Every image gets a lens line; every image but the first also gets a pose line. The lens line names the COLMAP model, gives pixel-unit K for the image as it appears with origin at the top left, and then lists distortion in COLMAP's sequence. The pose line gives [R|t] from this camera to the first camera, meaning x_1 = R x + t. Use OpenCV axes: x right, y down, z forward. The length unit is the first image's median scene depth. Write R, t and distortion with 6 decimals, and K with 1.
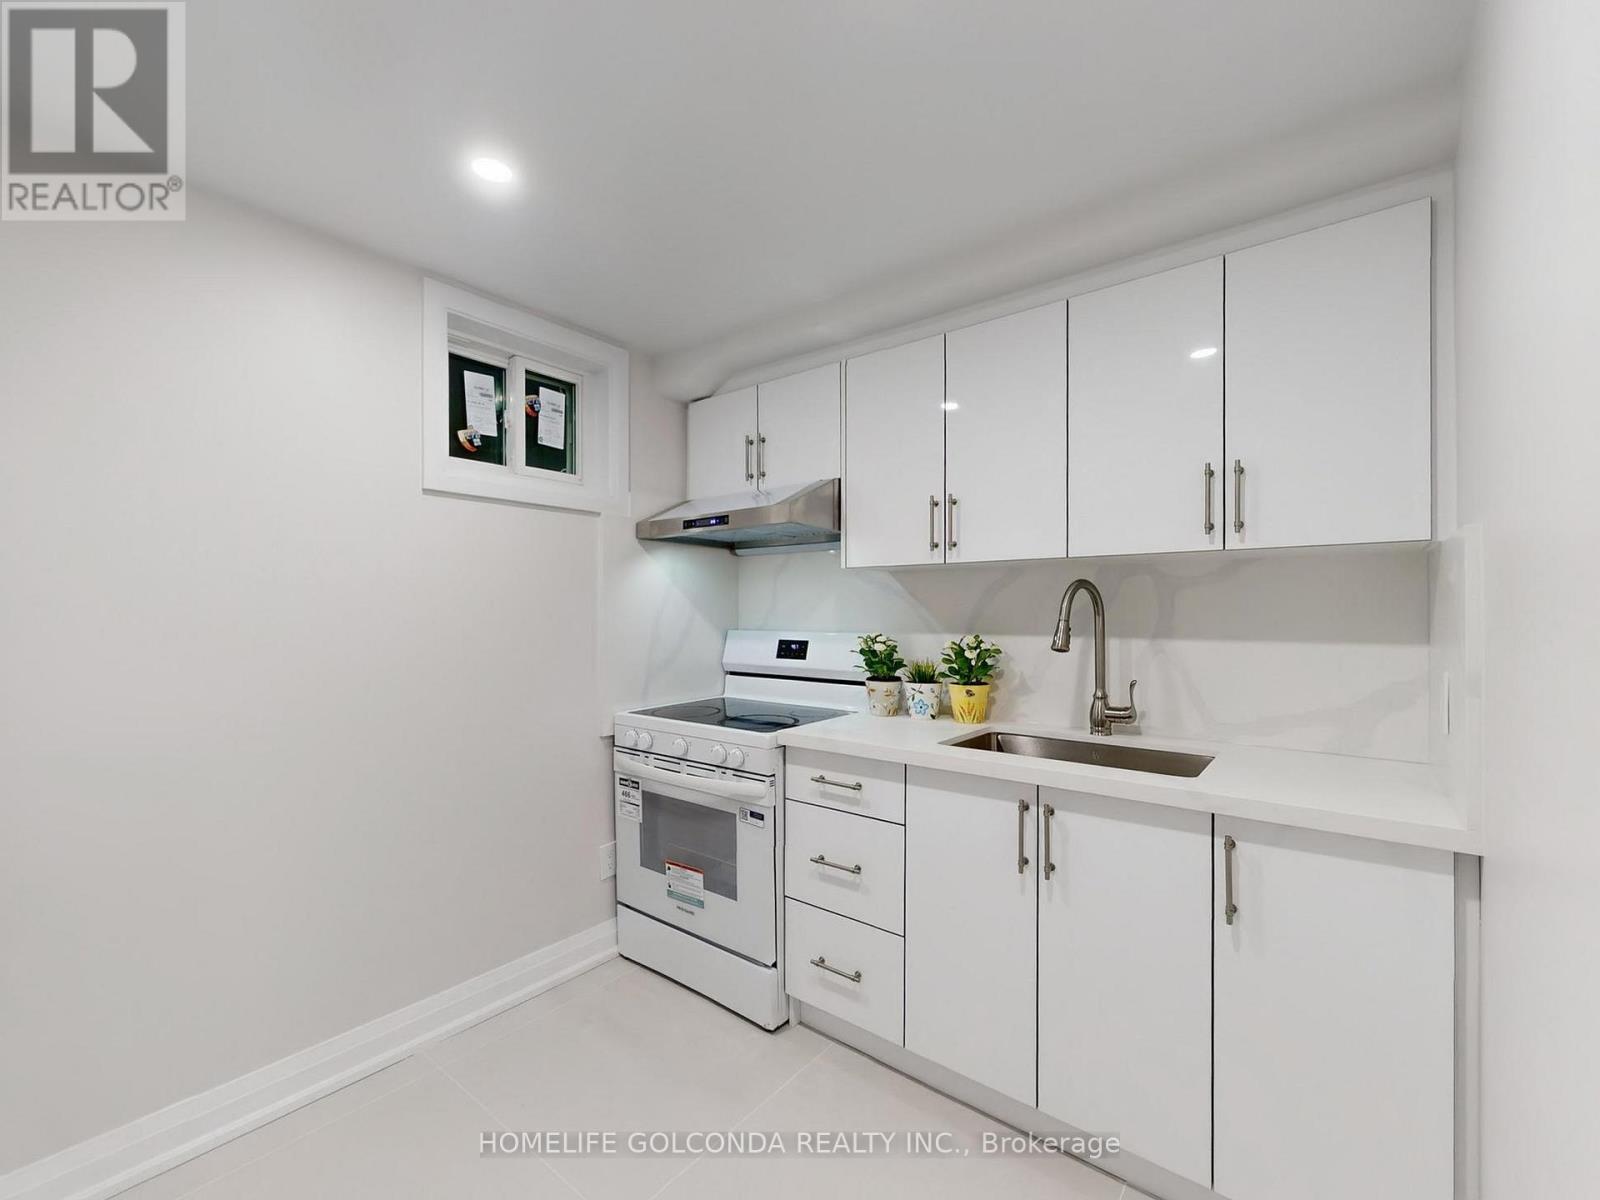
lens RADIAL K [[673.8, 0, 789.4], [0, 673.8, 609.1], [0, 0, 1]] dist [-0.000301, -0.000101]
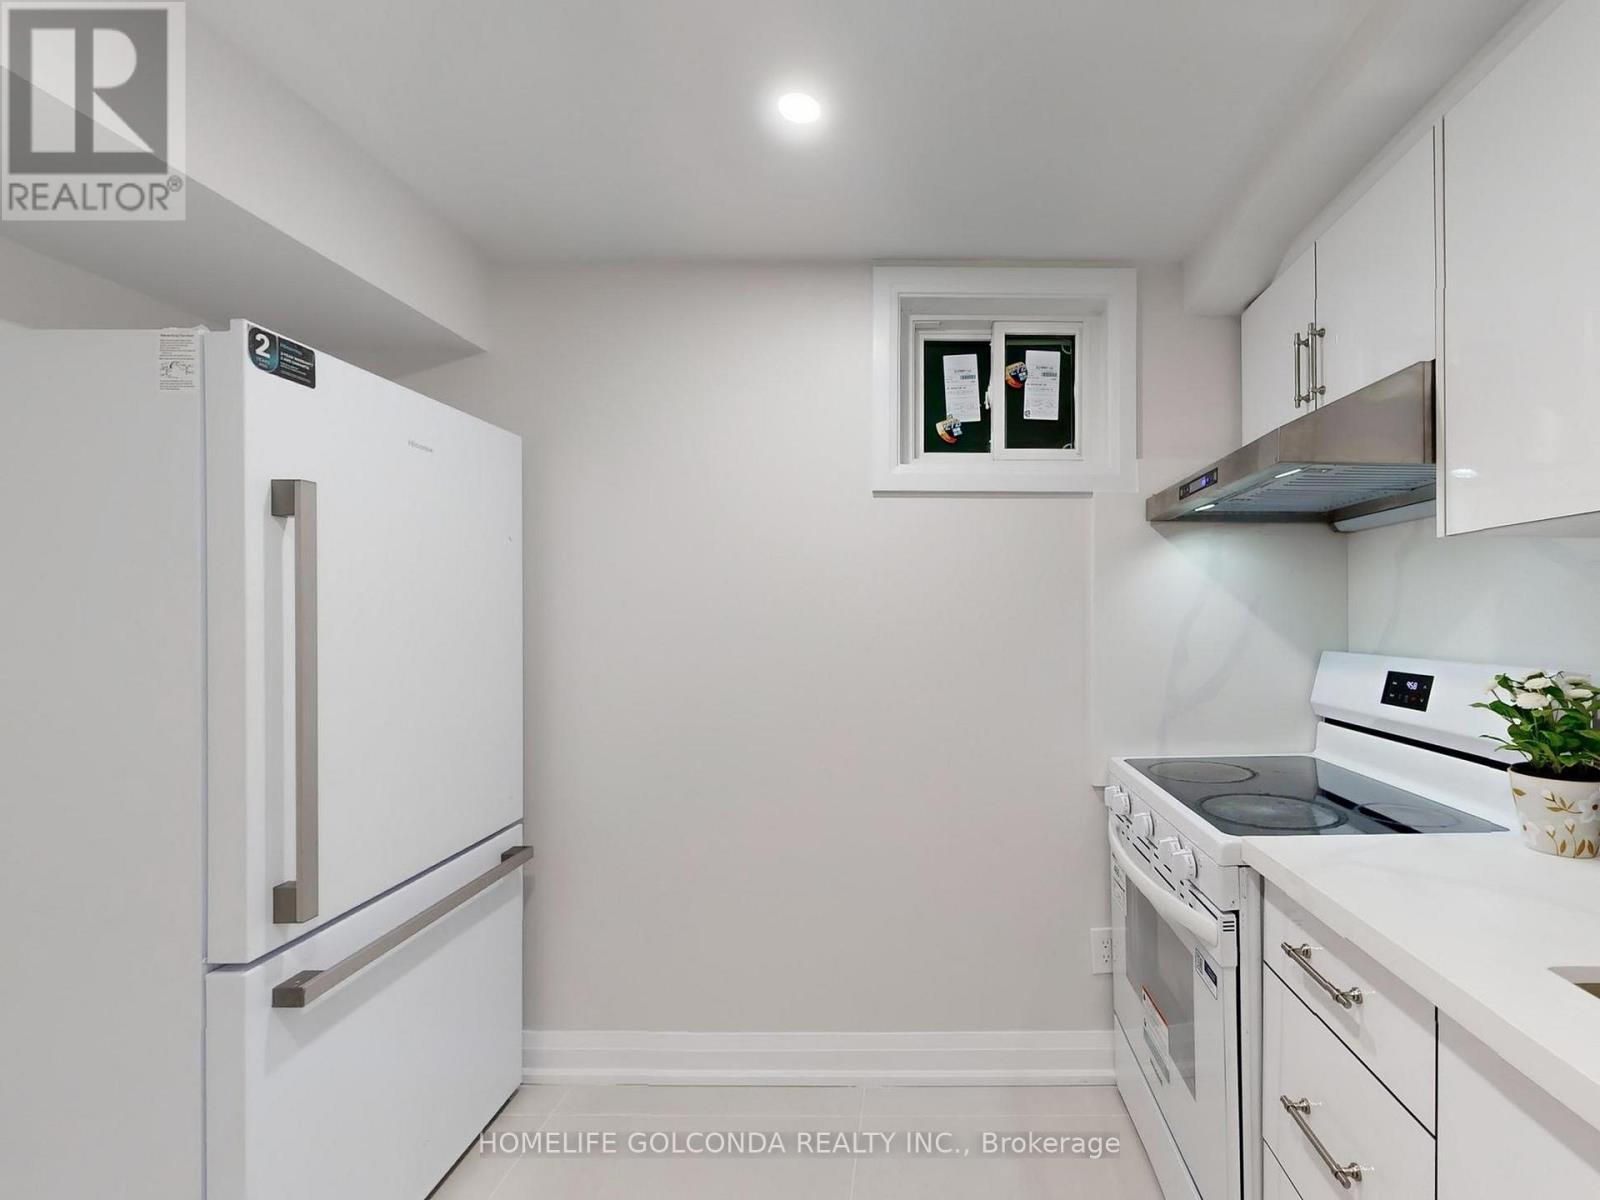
lens RADIAL K [[726.9, 0, 806.8], [0, 726.9, 613.5], [0, 0, 1]] dist [-0.002406, -0.000702]
pose [[0.636933, -0.004793, -0.770904, 0.157372], [-0.000731, 0.999976, -0.006822, 0.000501], [0.770919, 0.004909, 0.636915, 0.238858]]
